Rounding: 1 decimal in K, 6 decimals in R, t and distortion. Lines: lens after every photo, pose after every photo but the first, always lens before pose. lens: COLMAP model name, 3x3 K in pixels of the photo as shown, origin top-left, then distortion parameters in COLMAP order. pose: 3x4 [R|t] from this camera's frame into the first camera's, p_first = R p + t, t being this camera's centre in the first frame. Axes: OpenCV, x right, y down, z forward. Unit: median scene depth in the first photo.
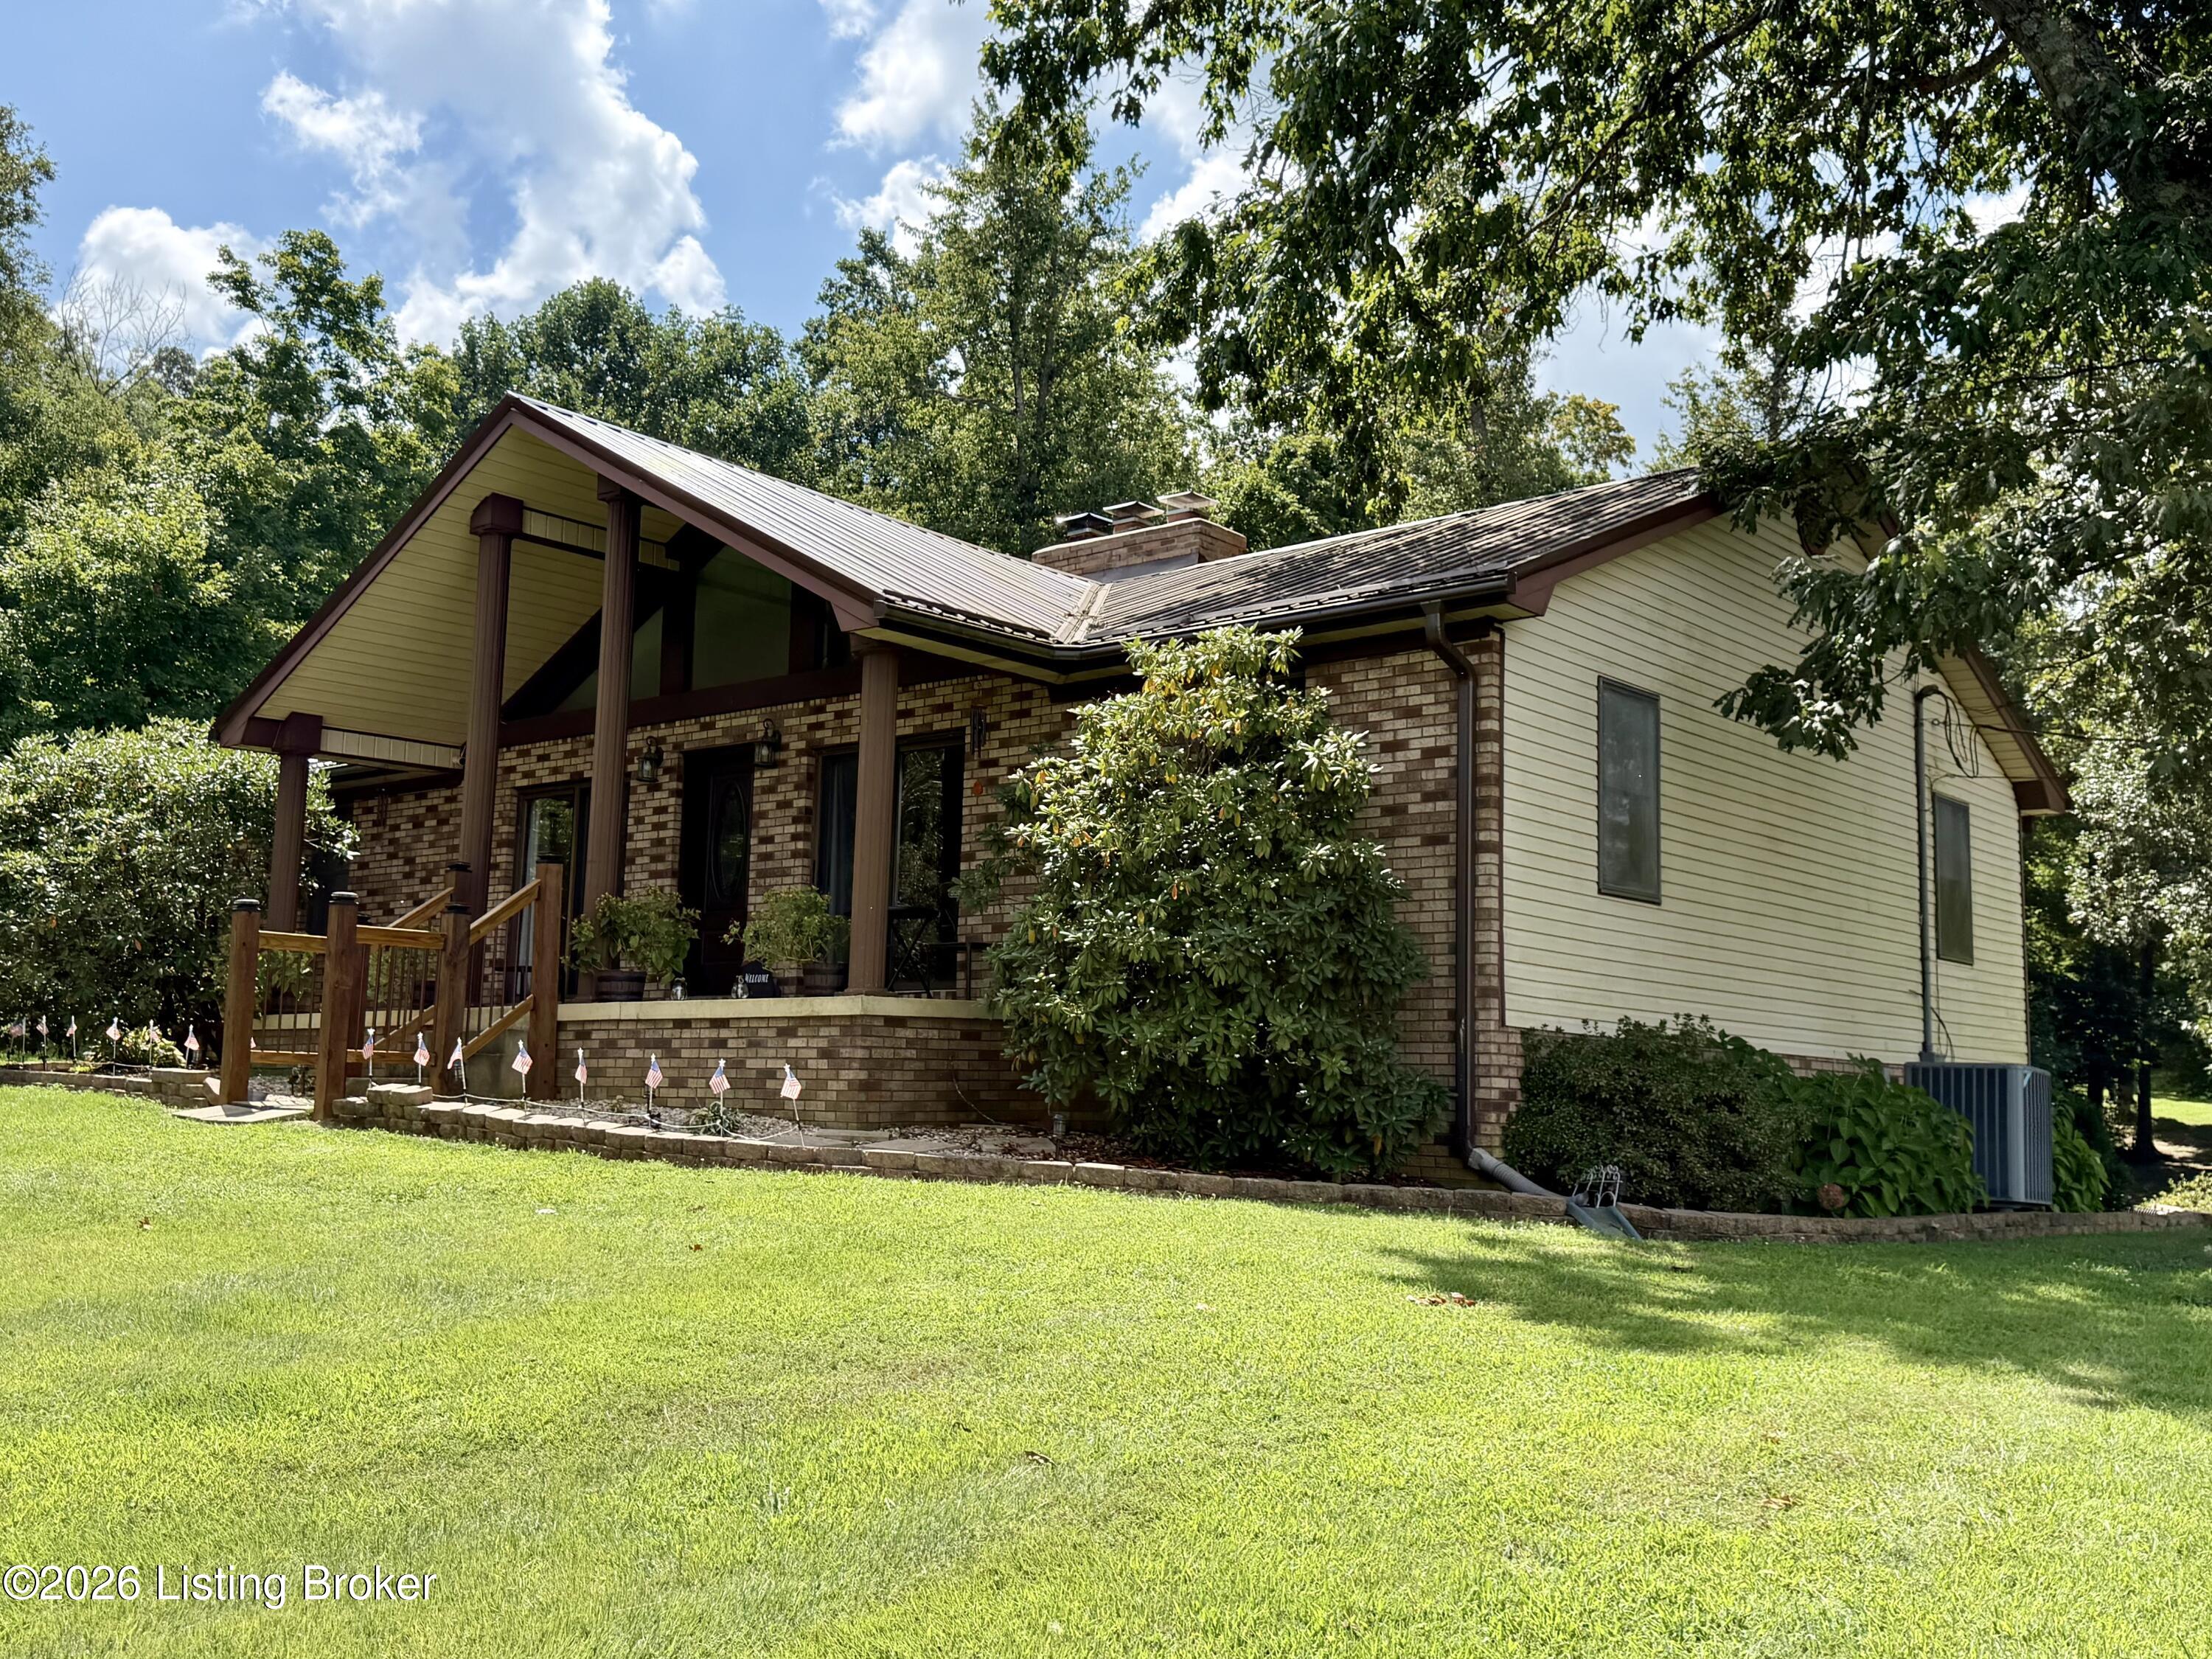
lens RADIAL K [[2153.6, 0, 1106.0], [0, 2153.6, 829.5], [0, 0, 1]] dist [0.008521, 0.010003]
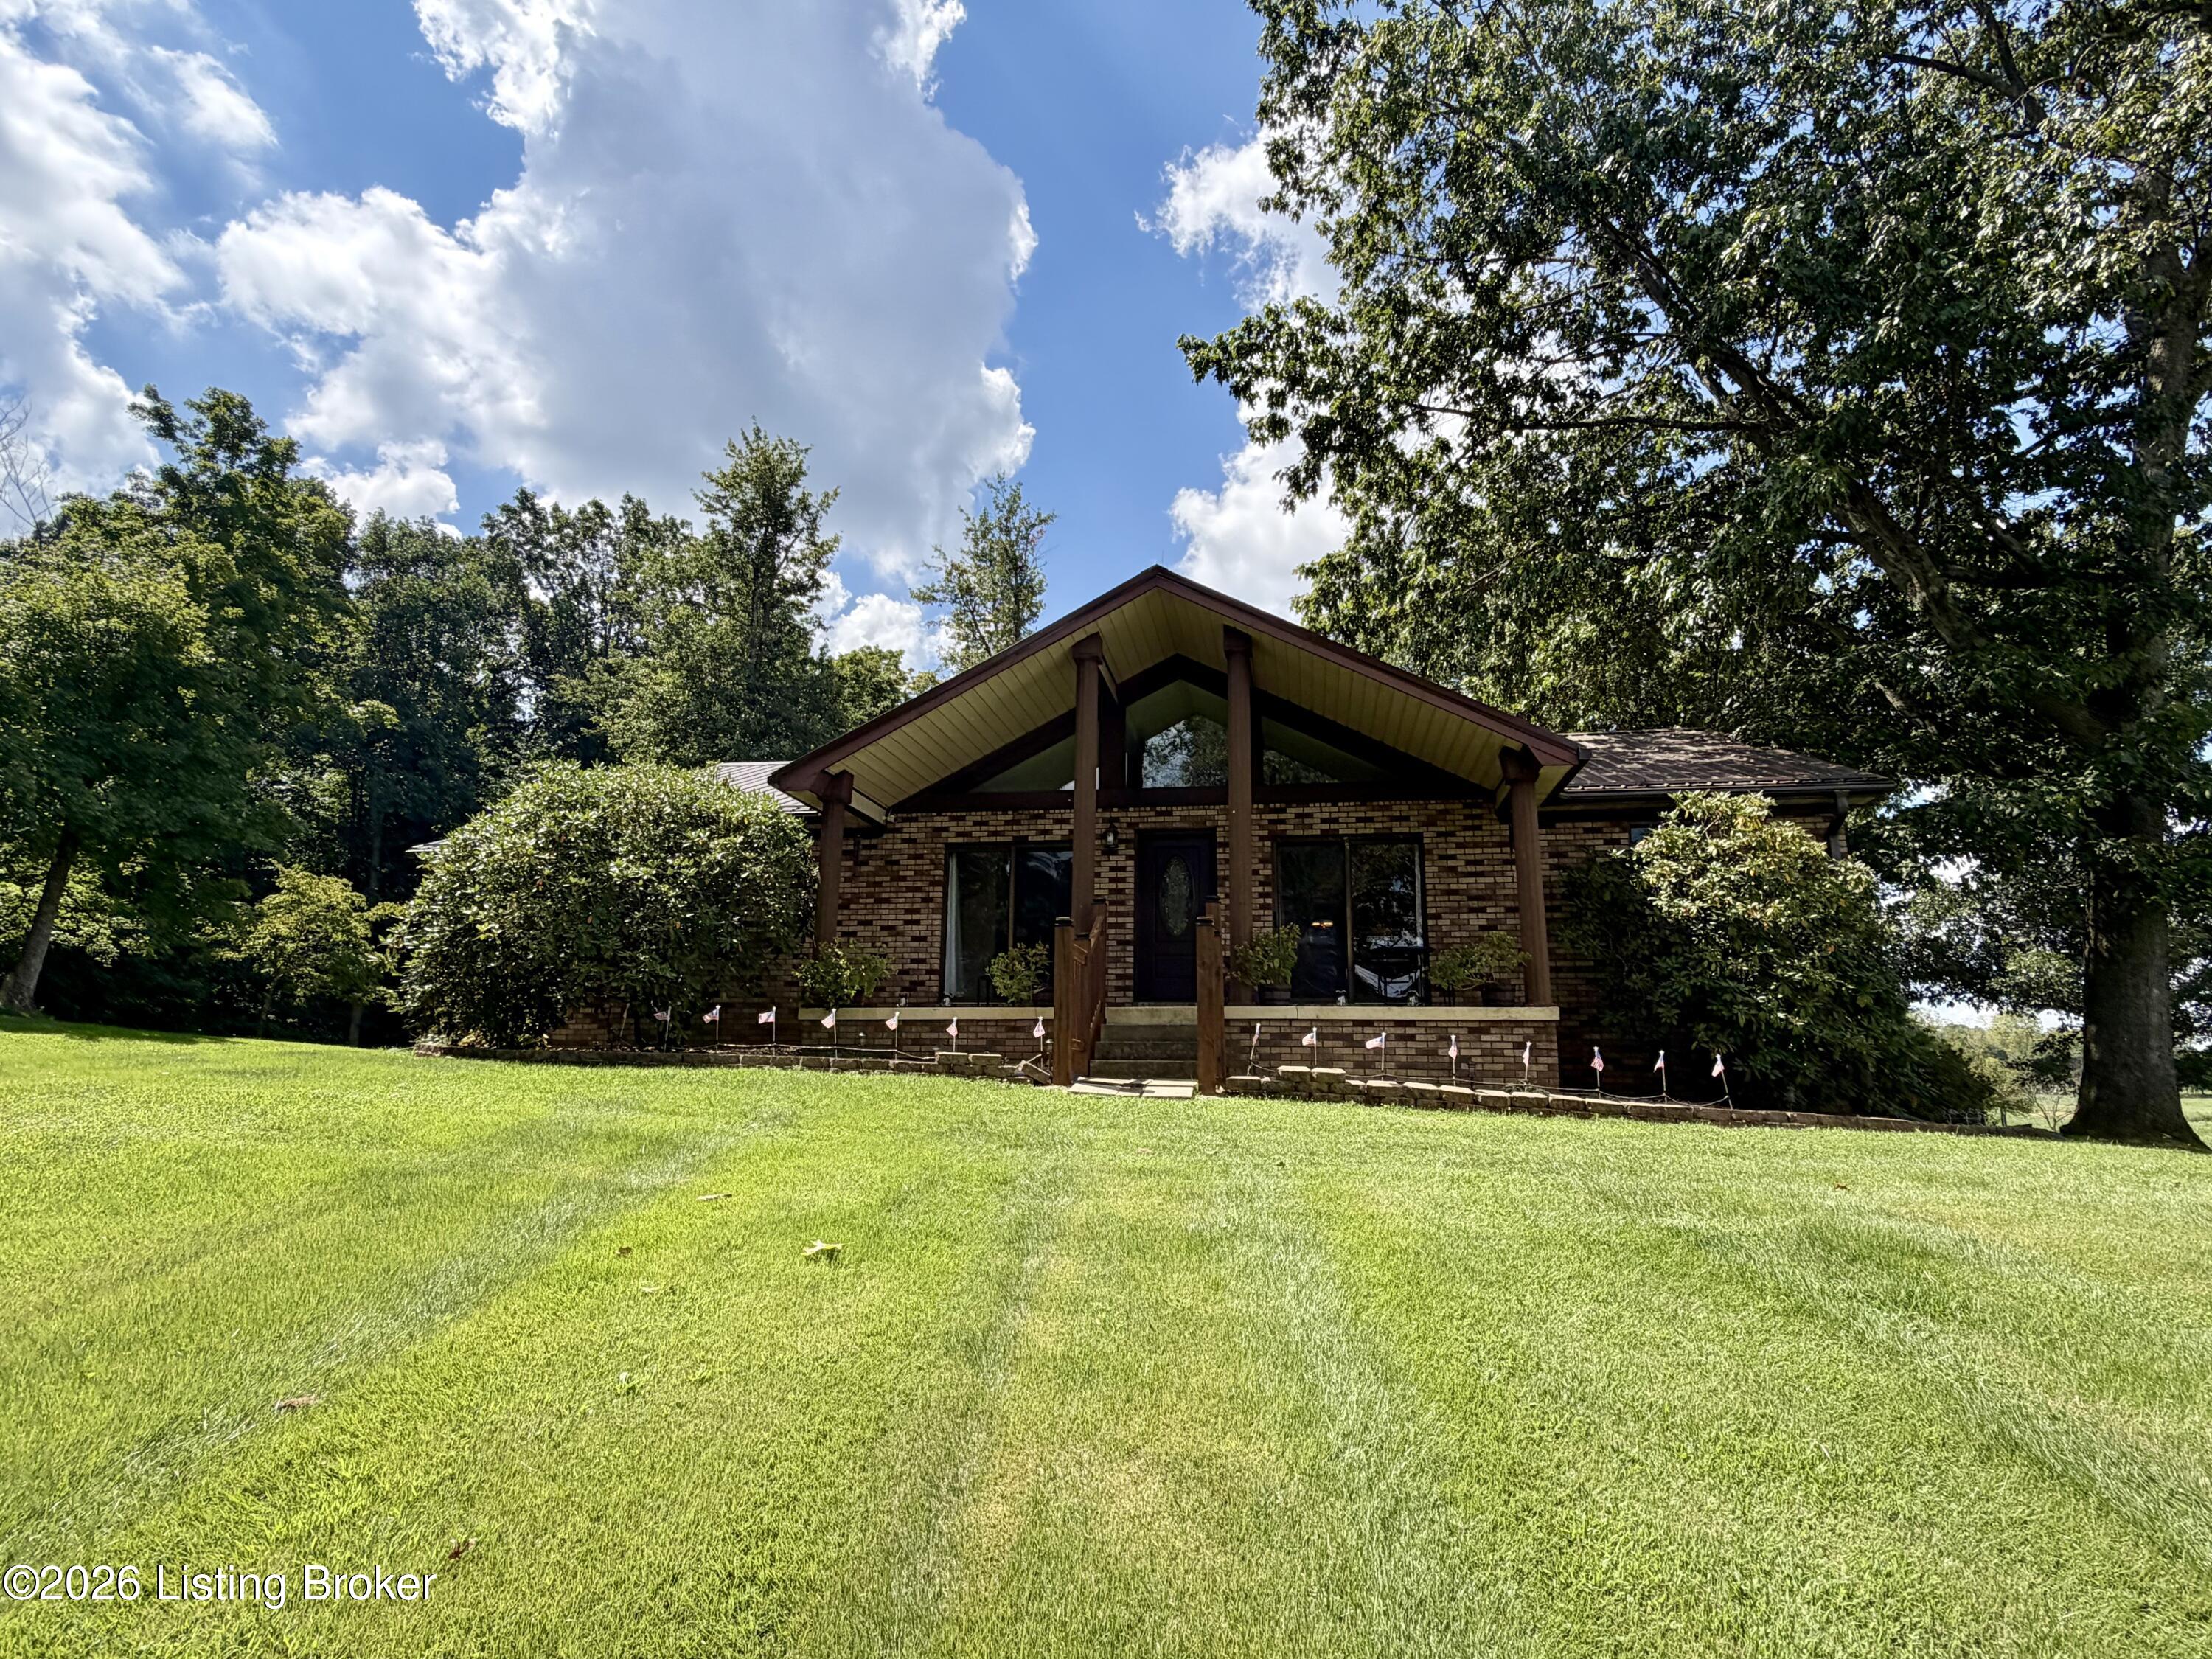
lens RADIAL K [[1207.1, 0, 1106.0], [0, 1207.1, 829.5], [0, 0, 1]] dist [-0.001403, 0.032571]
pose [[0.875520, 0.093632, 0.474023, -0.632800], [-0.060620, 0.994579, -0.084491, 0.035075], [-0.479364, 0.045238, 0.876449, 0.325921]]
